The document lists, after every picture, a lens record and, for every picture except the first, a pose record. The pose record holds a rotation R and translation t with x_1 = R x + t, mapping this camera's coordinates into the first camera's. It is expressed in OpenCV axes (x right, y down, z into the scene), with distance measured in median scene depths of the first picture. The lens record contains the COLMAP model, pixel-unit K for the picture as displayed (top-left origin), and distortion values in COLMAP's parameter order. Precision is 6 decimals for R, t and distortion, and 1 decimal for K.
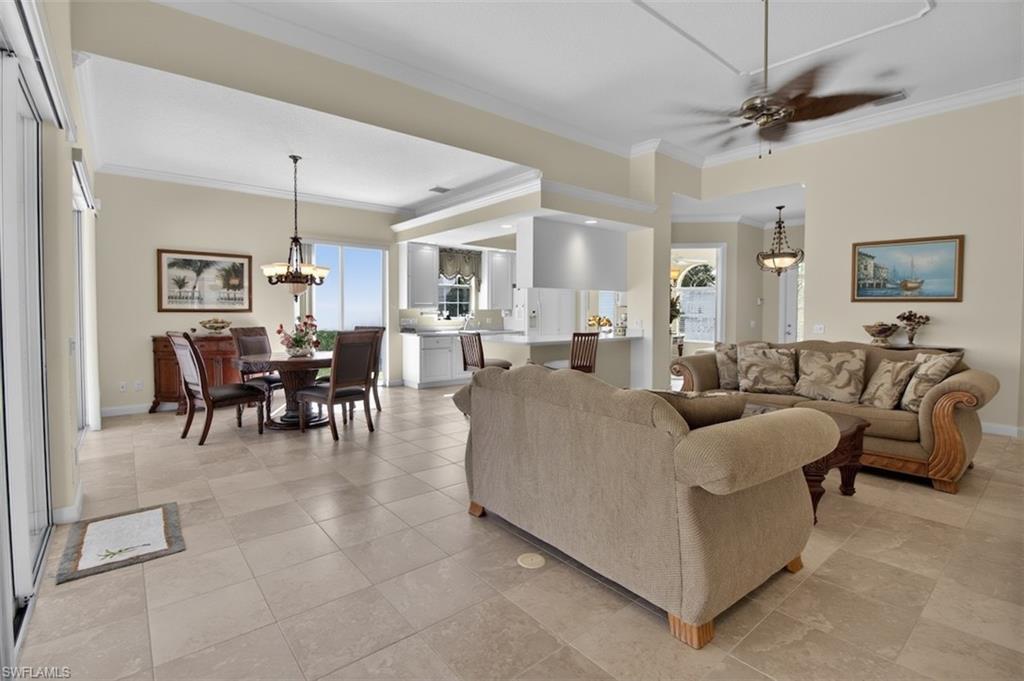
lens RADIAL K [[478.8, 0, 513.5], [0, 478.8, 322.1], [0, 0, 1]] dist [-0.016562, -0.000432]
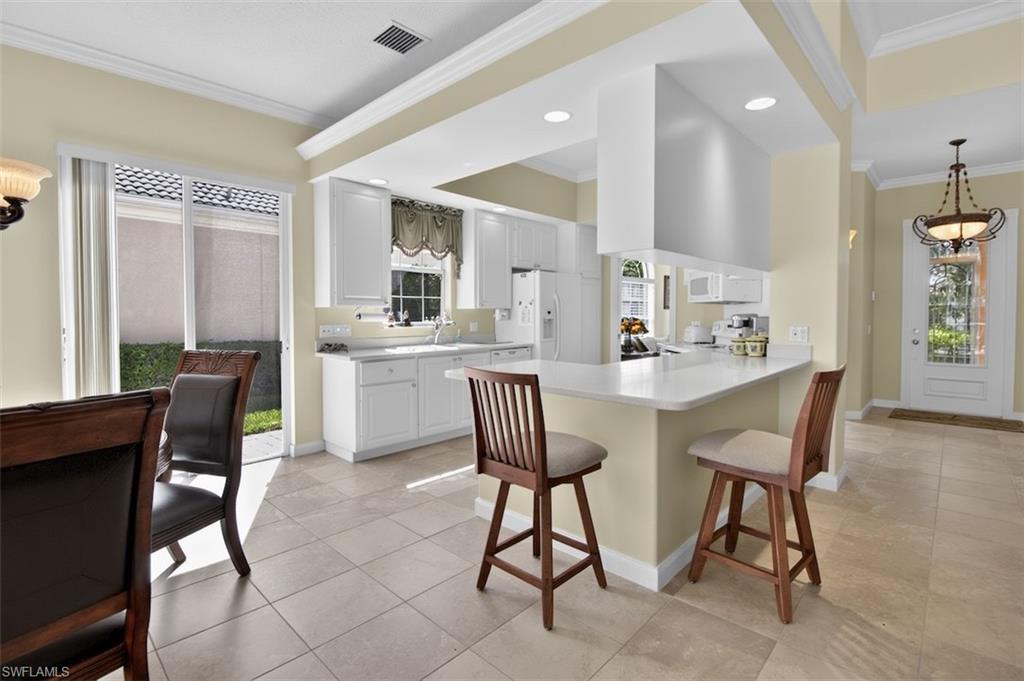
lens RADIAL K [[478.8, 0, 503.4], [0, 478.8, 327.9], [0, 0, 1]] dist [-0.016562, -0.000432]
pose [[0.995036, -0.005943, 0.099337, -0.081065], [0.005046, 0.999944, 0.009281, -0.008411], [-0.099386, -0.008733, 0.995011, 0.431534]]
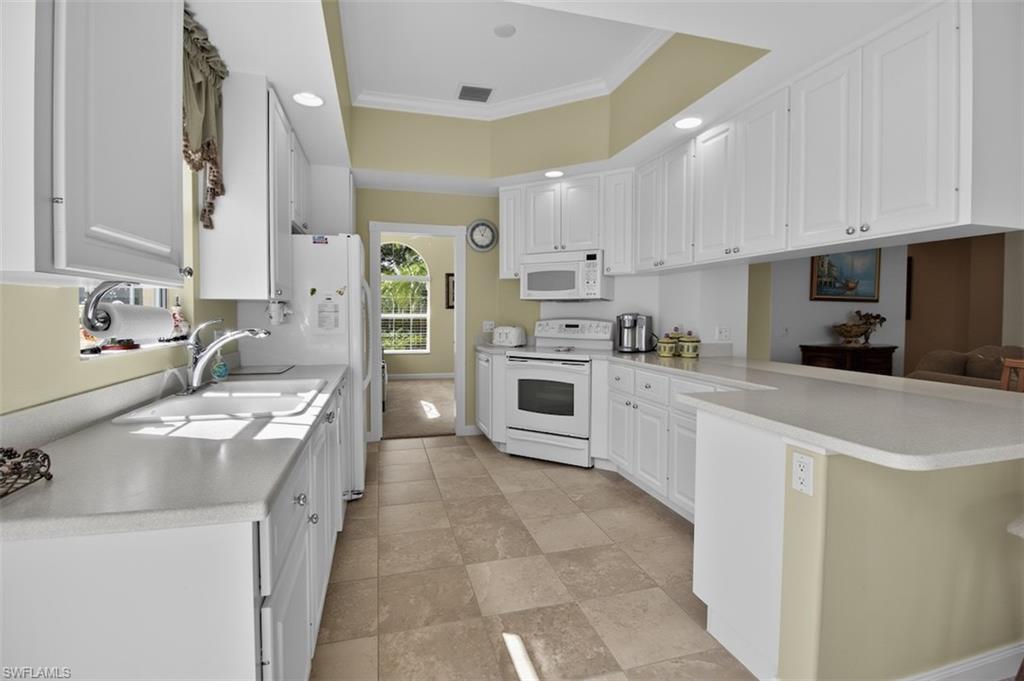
lens RADIAL K [[479.7, 0, 510.5], [0, 479.7, 332.9], [0, 0, 1]] dist [-0.028680, -0.000278]
pose [[0.414195, -0.039692, 0.909322, -0.247950], [0.016591, 0.999212, 0.036059, -0.015828], [-0.910037, 0.000151, 0.414527, 0.801113]]
